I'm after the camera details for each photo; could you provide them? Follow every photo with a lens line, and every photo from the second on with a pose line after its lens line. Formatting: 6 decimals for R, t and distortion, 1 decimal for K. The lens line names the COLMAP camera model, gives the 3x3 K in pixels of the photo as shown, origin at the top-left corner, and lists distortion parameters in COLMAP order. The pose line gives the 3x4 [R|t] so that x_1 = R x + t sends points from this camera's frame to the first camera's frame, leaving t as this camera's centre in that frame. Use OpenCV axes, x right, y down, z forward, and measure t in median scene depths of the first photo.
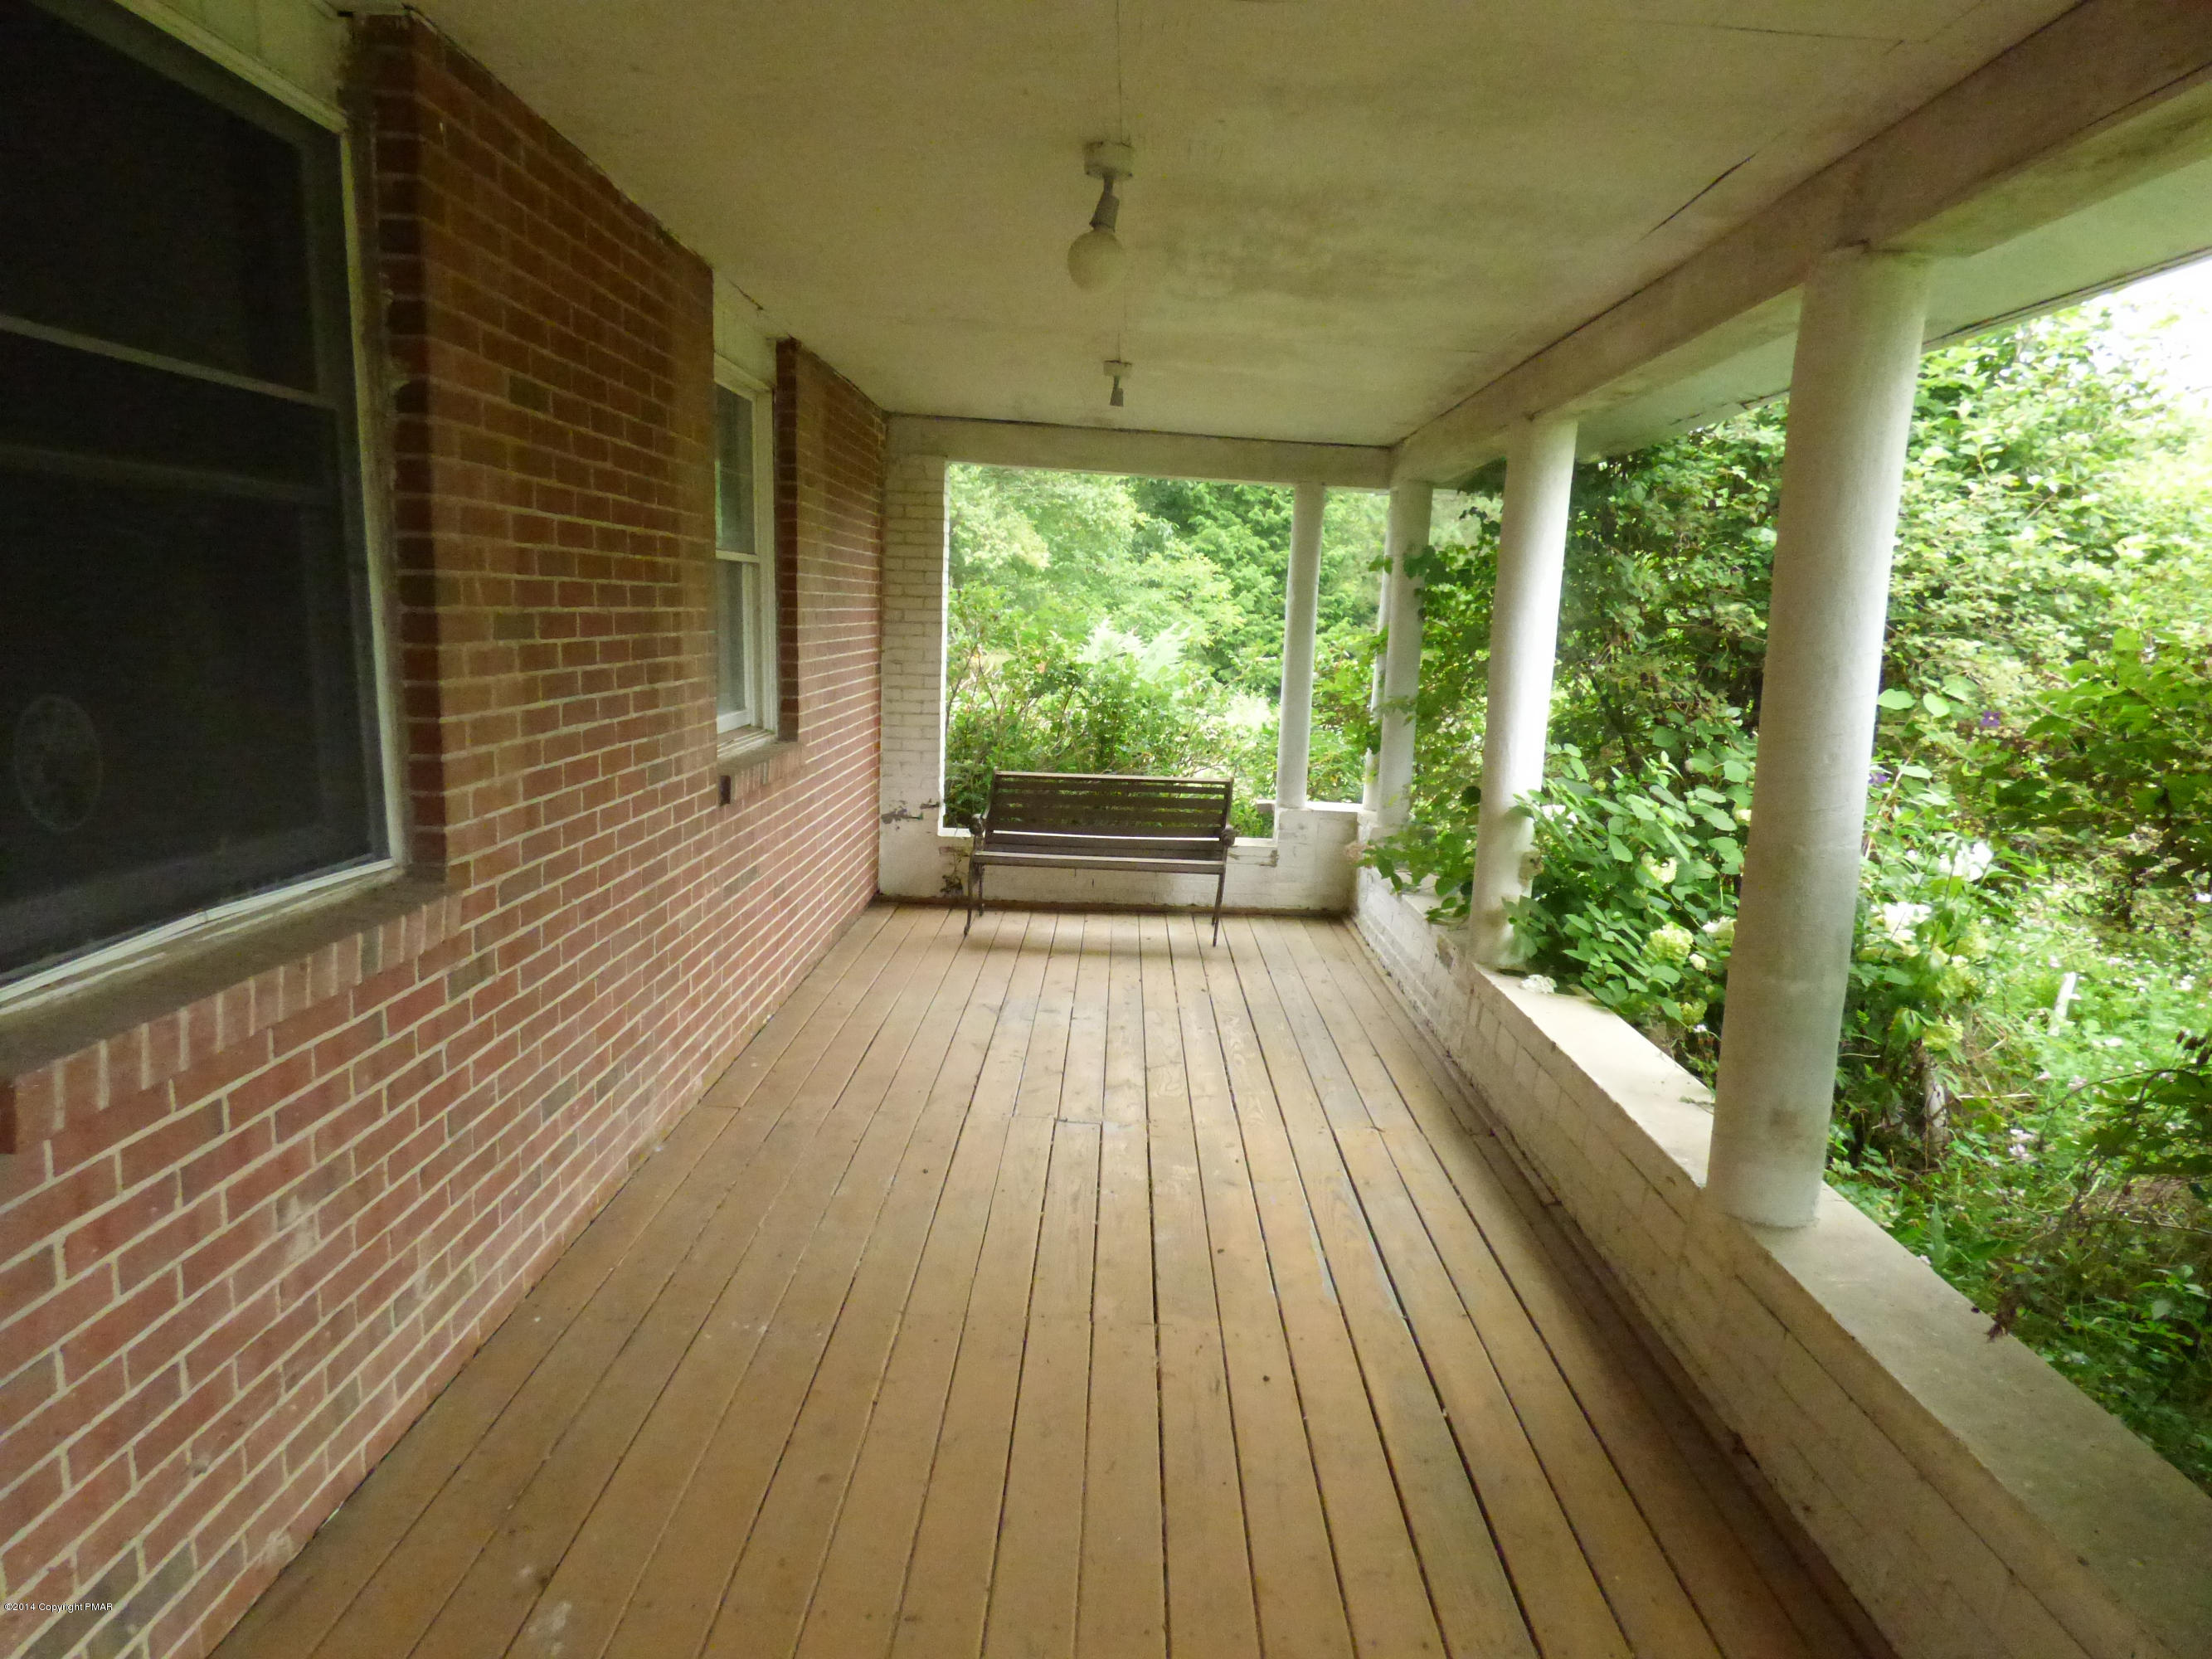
lens RADIAL K [[1328.9, 0, 1105.6], [0, 1328.9, 832.5], [0, 0, 1]] dist [-0.004259, -0.001419]
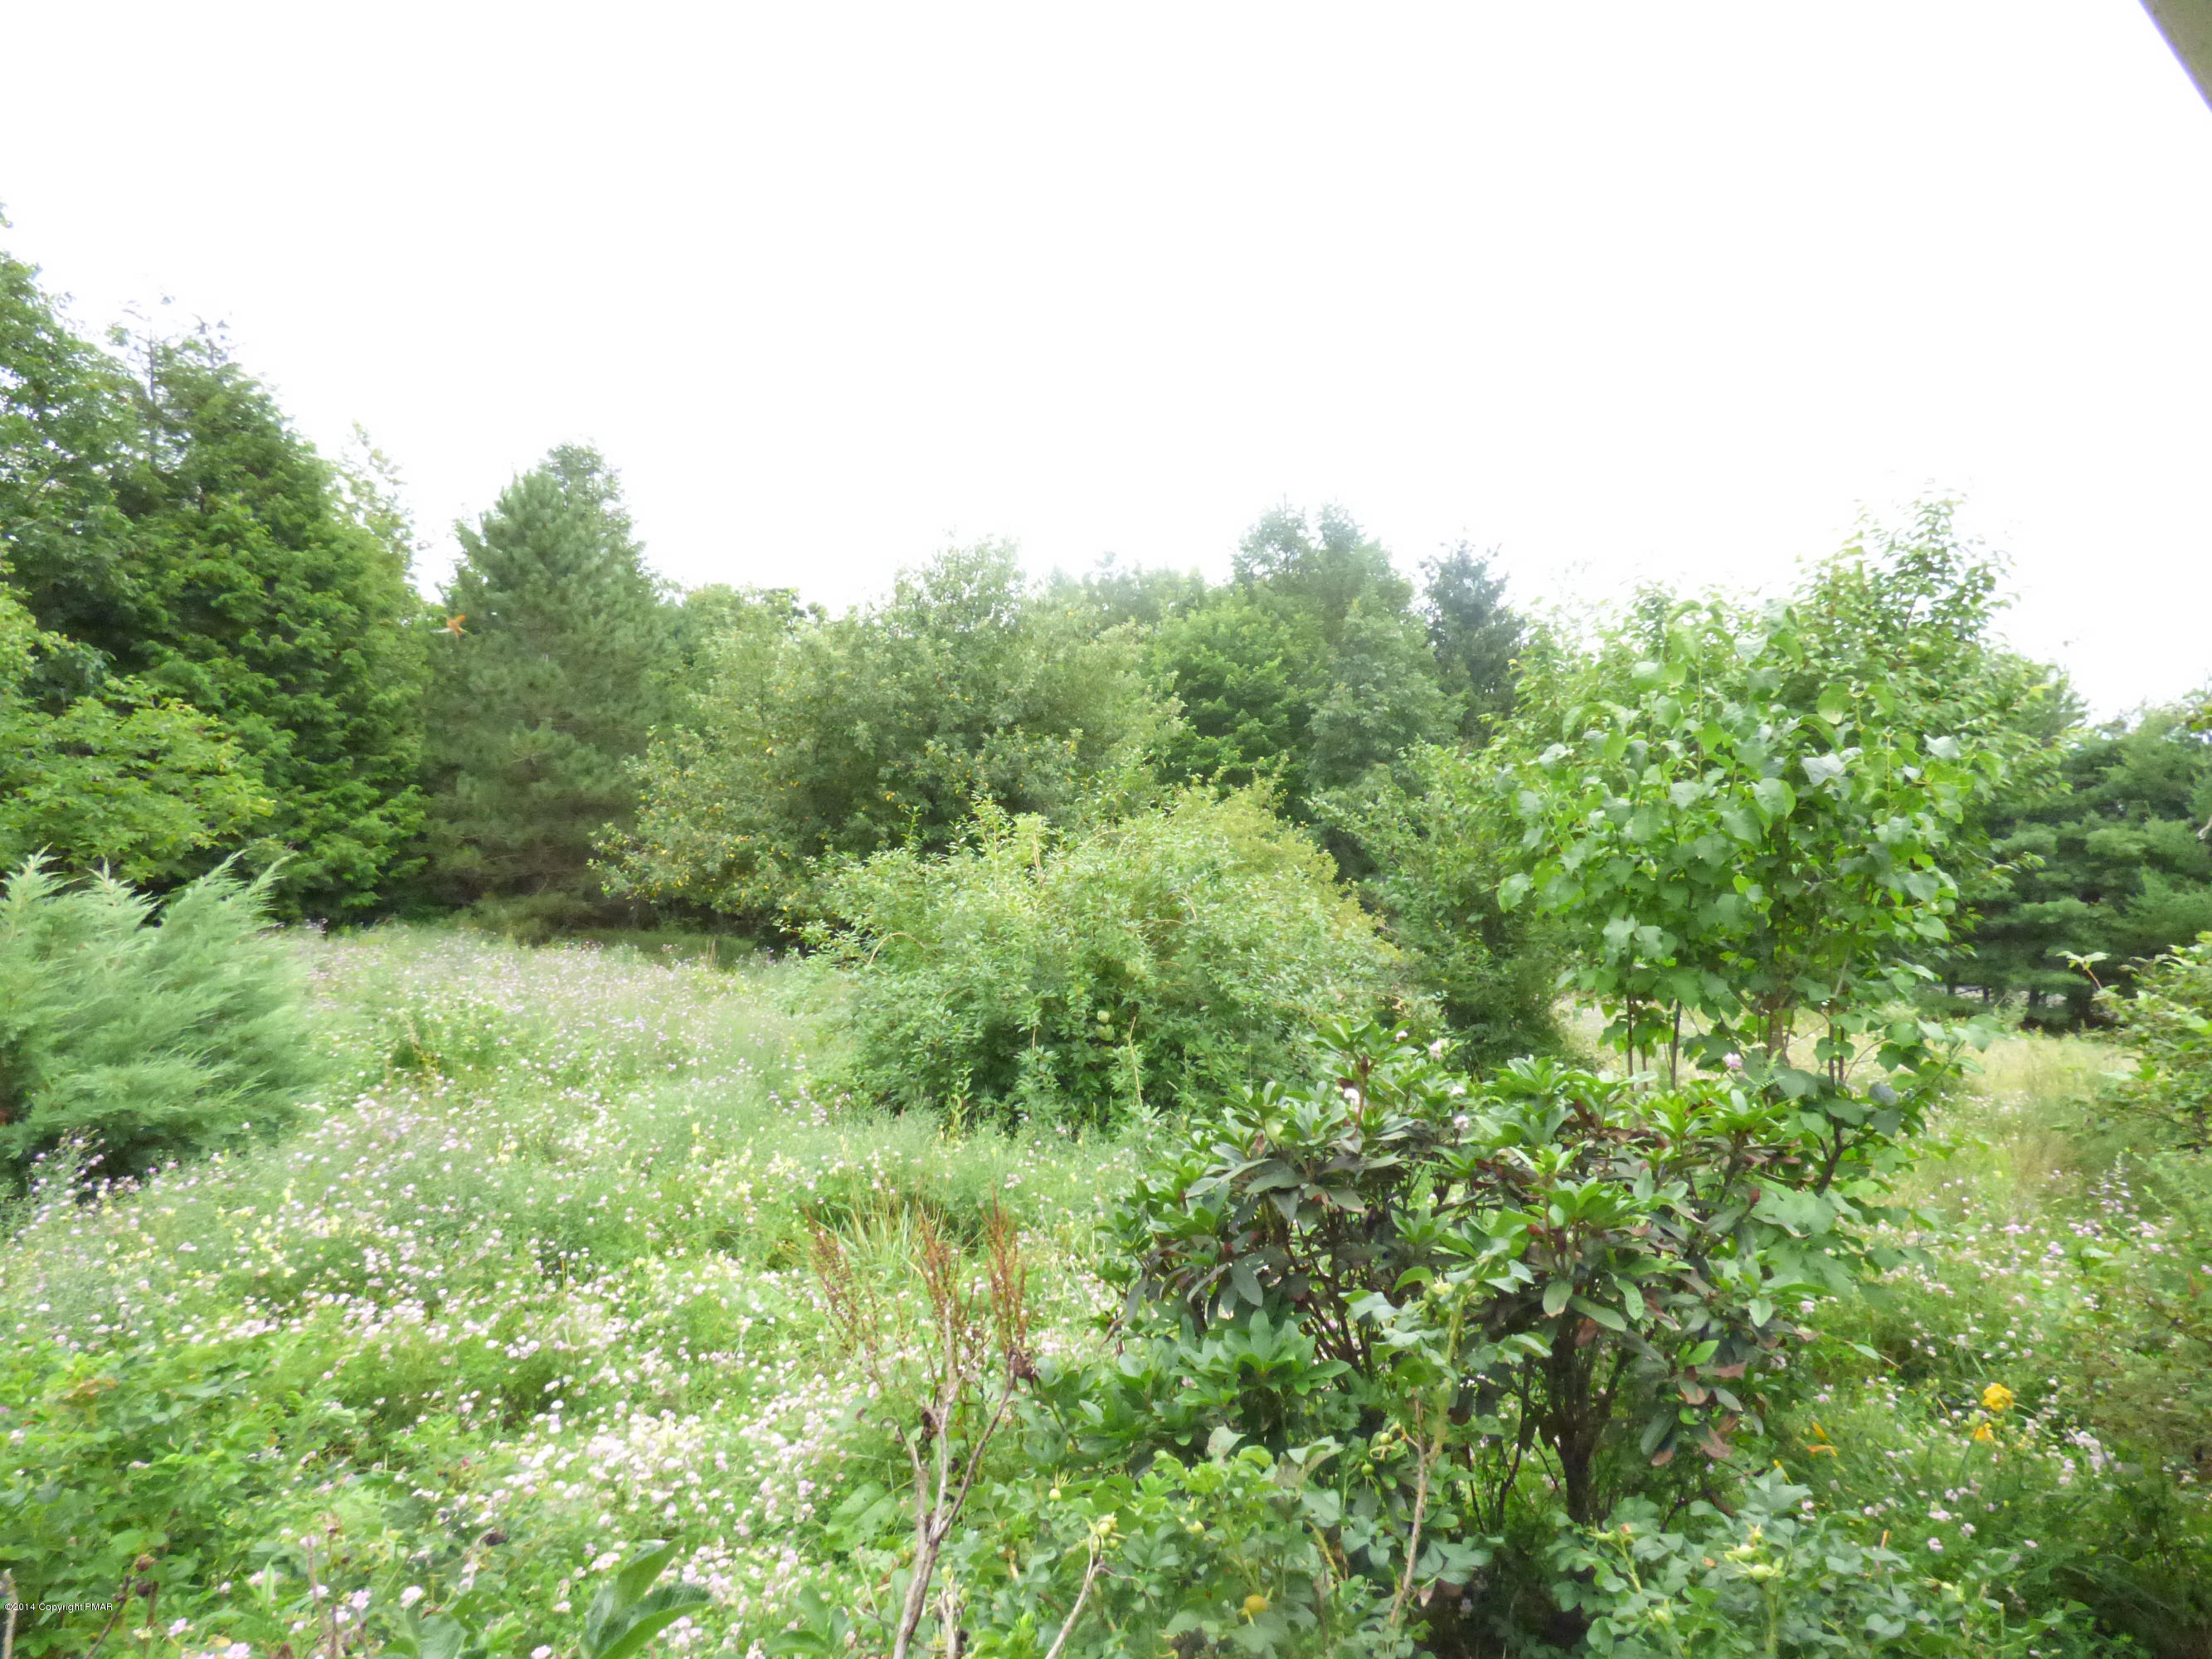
lens RADIAL K [[1328.9, 0, 1107.1], [0, 1328.9, 837.9], [0, 0, 1]] dist [-0.004259, -0.001419]
pose [[0.749886, -0.071289, 0.657715, -0.011872], [0.135324, 0.989685, -0.047016, -0.049583], [-0.647579, 0.124261, 0.751799, 0.223811]]
